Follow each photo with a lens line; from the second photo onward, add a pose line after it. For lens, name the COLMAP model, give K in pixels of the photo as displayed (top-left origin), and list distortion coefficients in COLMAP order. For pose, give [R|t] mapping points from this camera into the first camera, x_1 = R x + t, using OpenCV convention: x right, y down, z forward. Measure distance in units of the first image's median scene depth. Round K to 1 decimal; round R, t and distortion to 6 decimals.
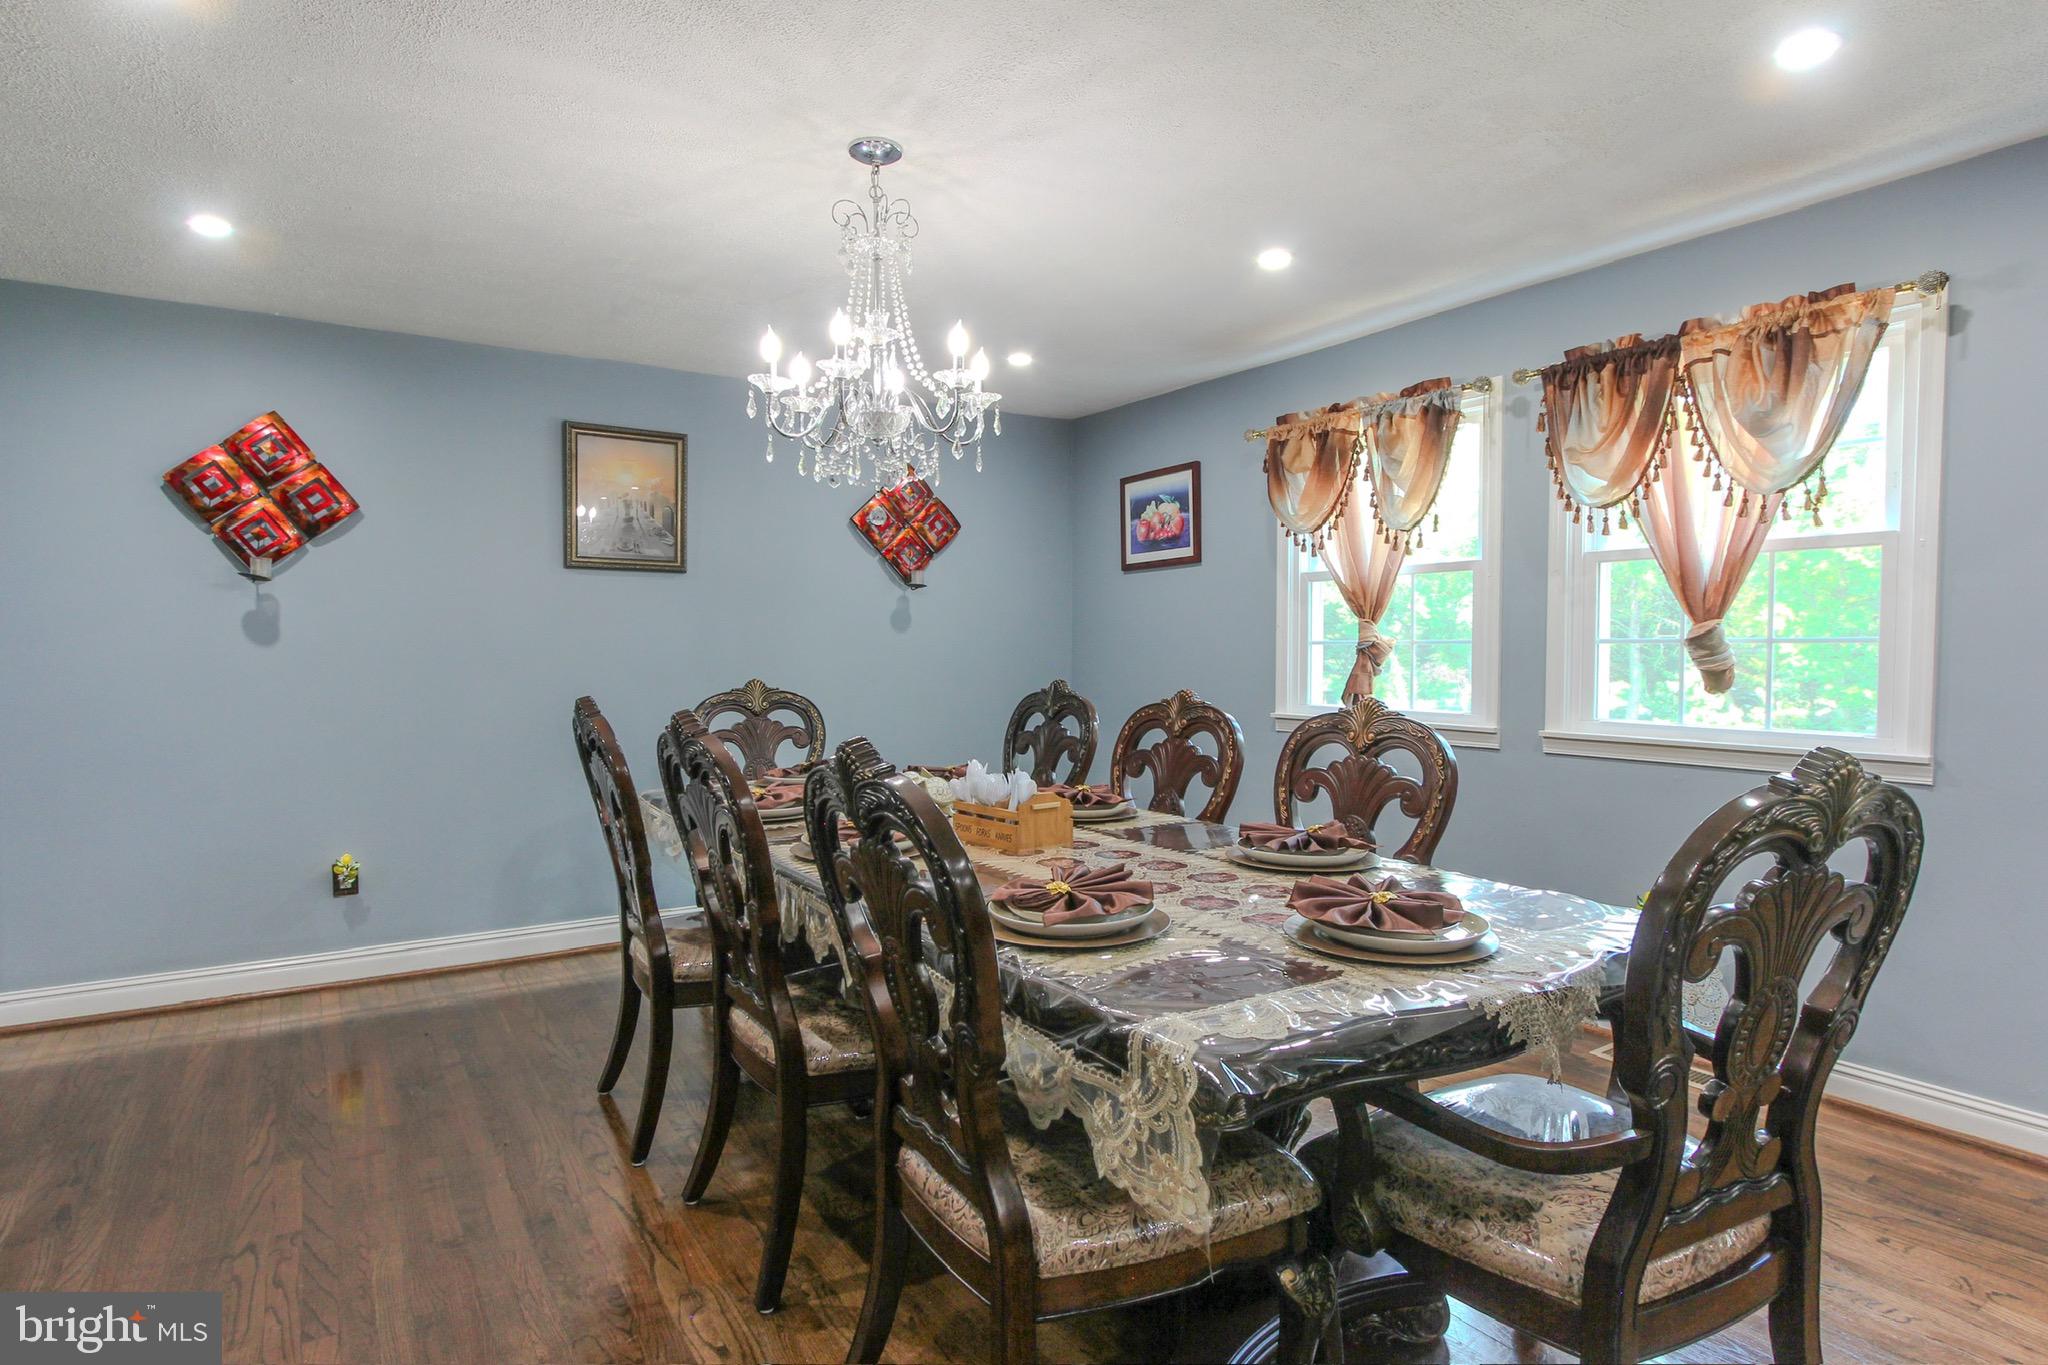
lens RADIAL K [[1063.9, 0, 1035.3], [0, 1063.9, 688.6], [0, 0, 1]] dist [-0.000269, -0.000457]
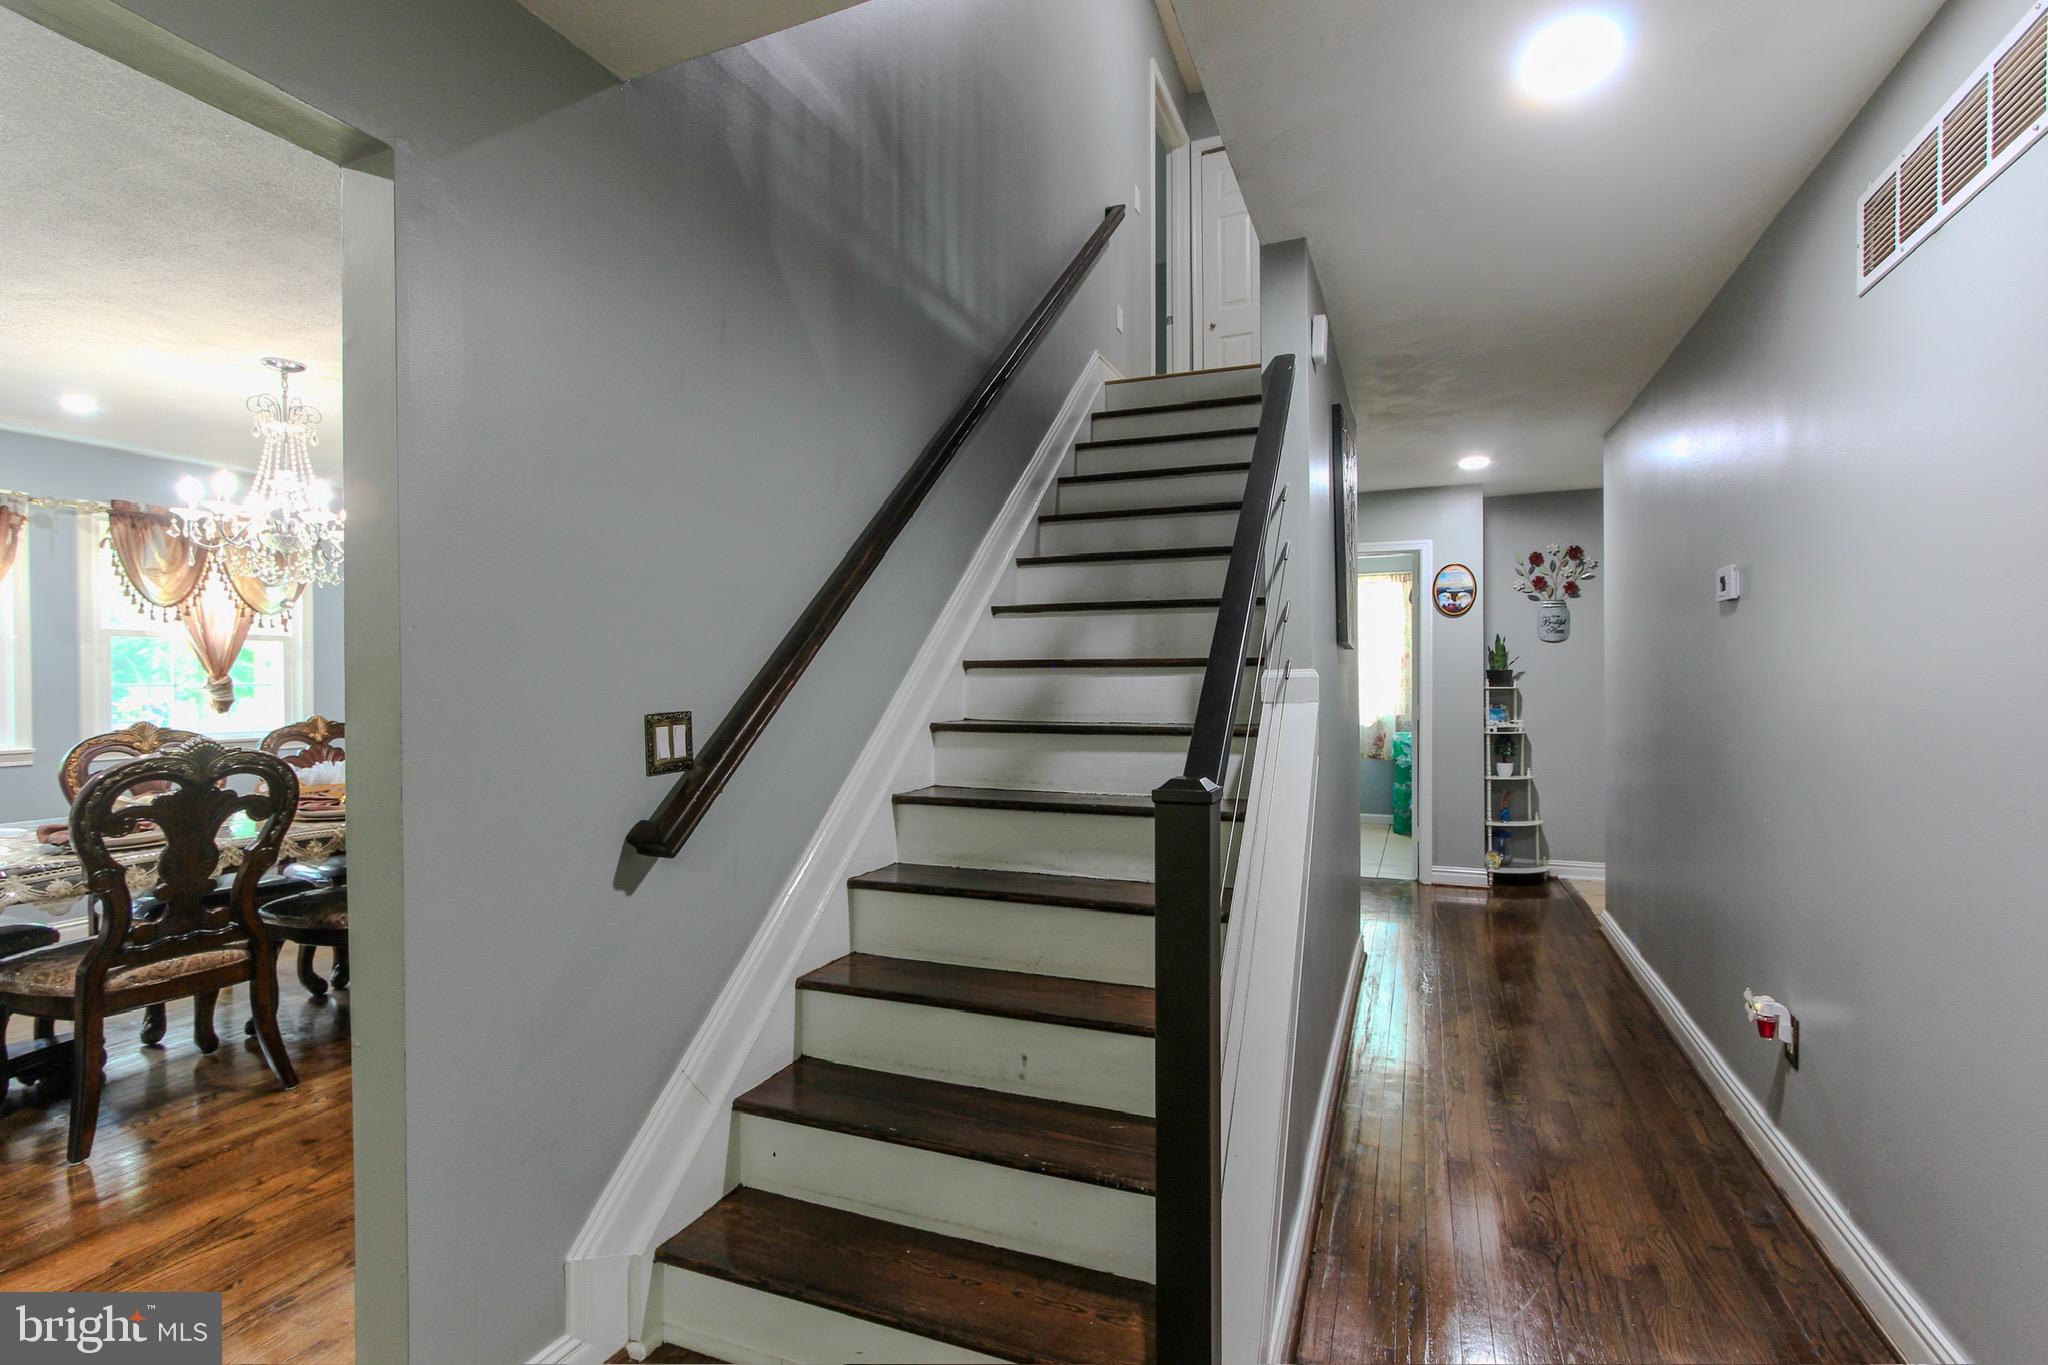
lens RADIAL K [[963.6, 0, 1046.9], [0, 963.6, 683.5], [0, 0, 1]] dist [-0.002454, 0.000401]
pose [[-0.585322, -0.003080, 0.810795, -1.349489], [0.037004, 0.998849, 0.030508, -0.036370], [-0.809956, 0.047859, -0.584535, 0.662819]]
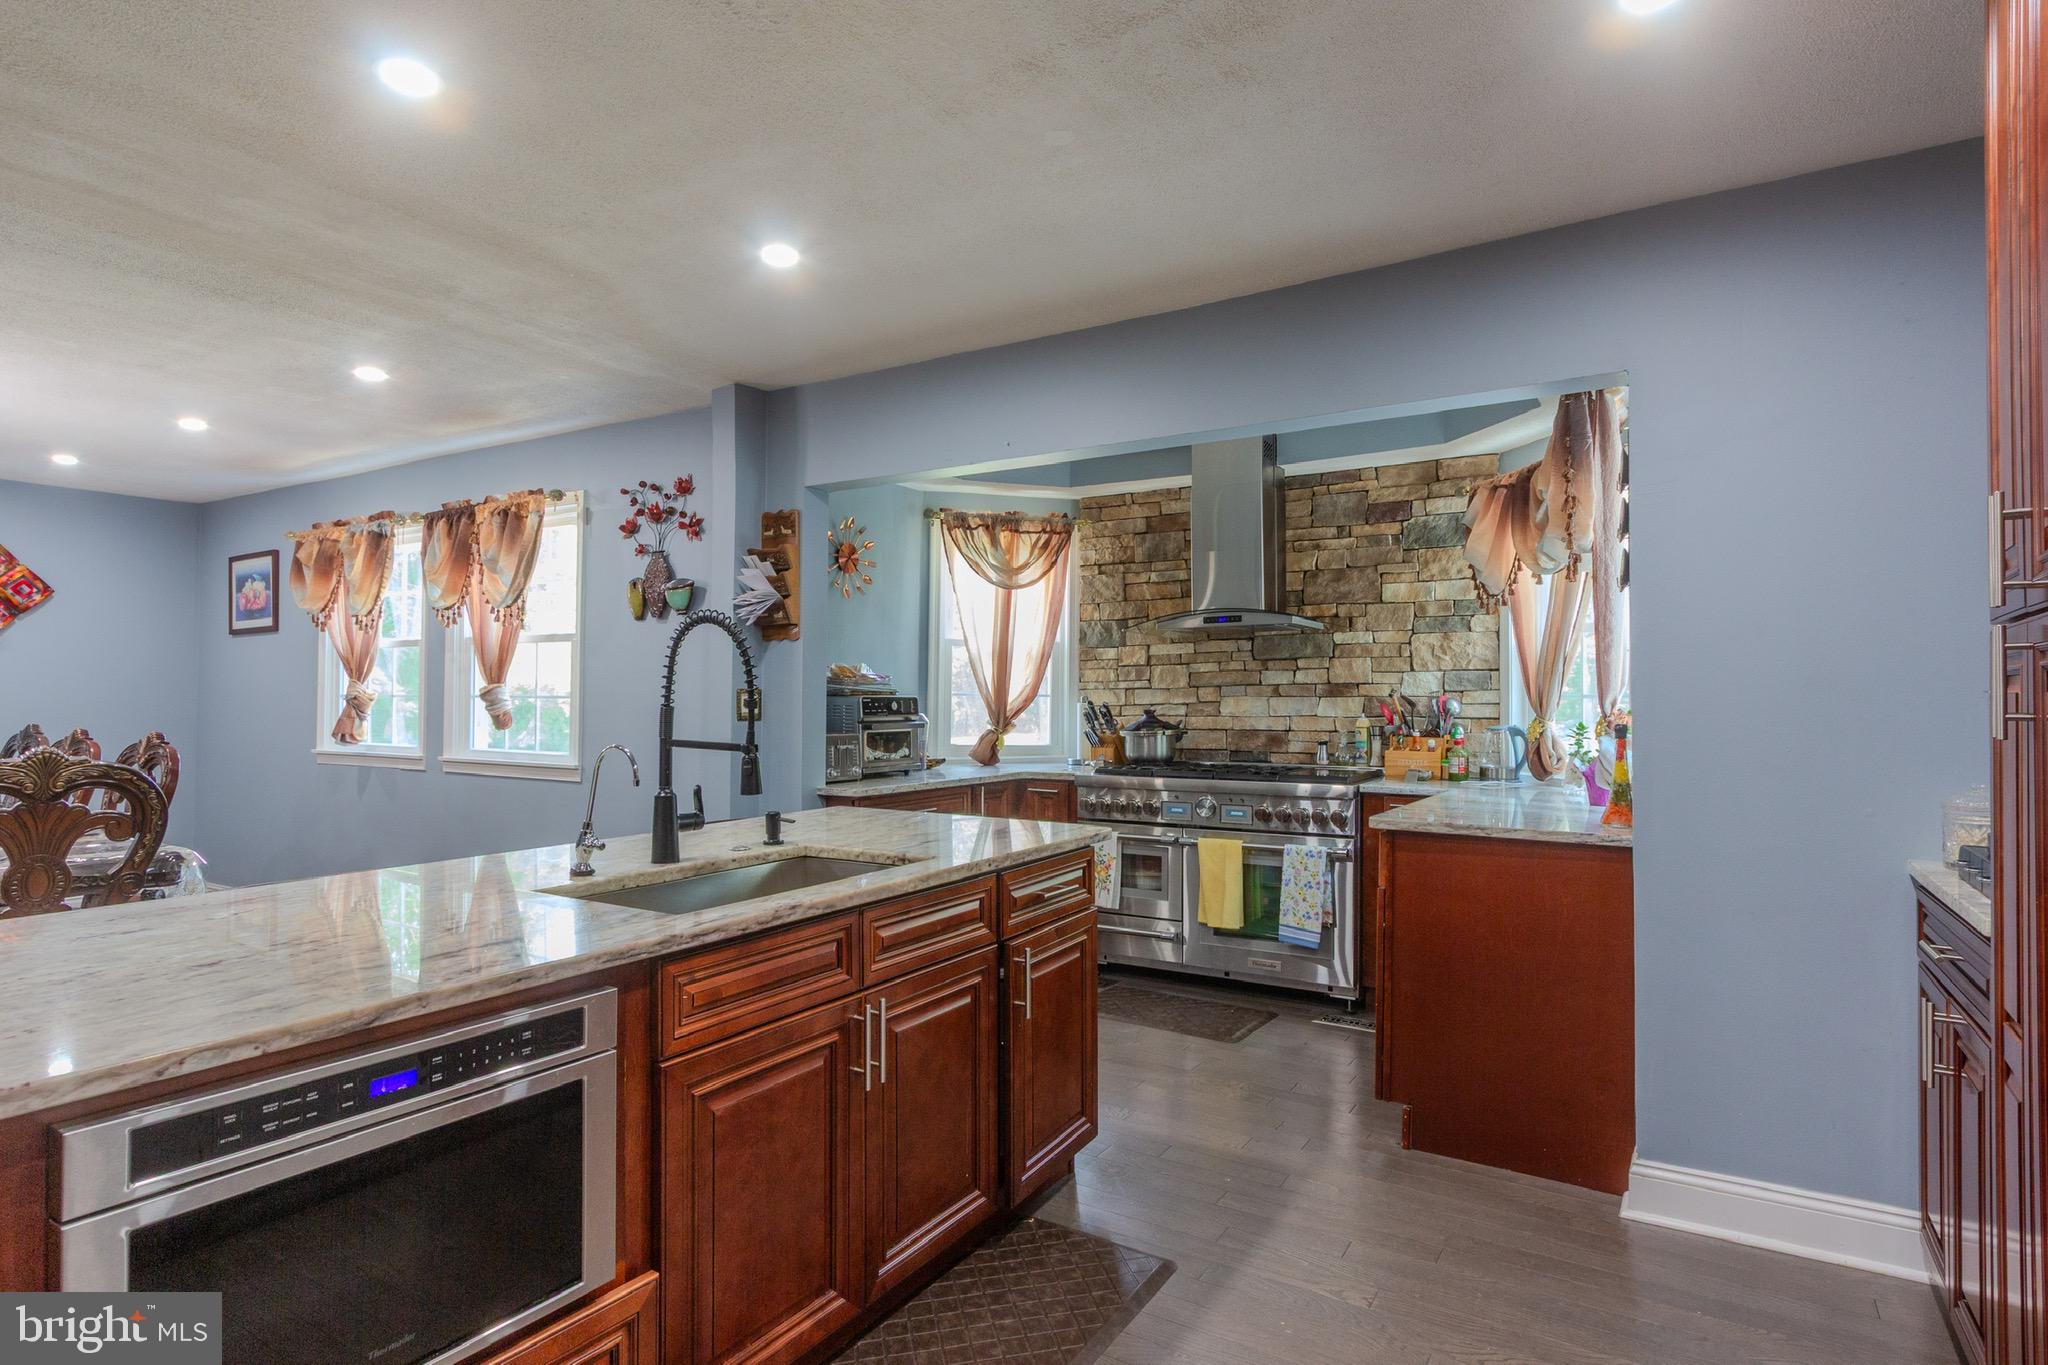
lens RADIAL K [[1063.9, 0, 1035.3], [0, 1063.9, 688.6], [0, 0, 1]] dist [-0.000269, -0.000457]
pose [[0.903321, 0.010946, 0.428825, 0.558326], [0.011710, 0.998673, -0.050159, 0.027927], [-0.428805, 0.050331, 0.901994, -0.653507]]
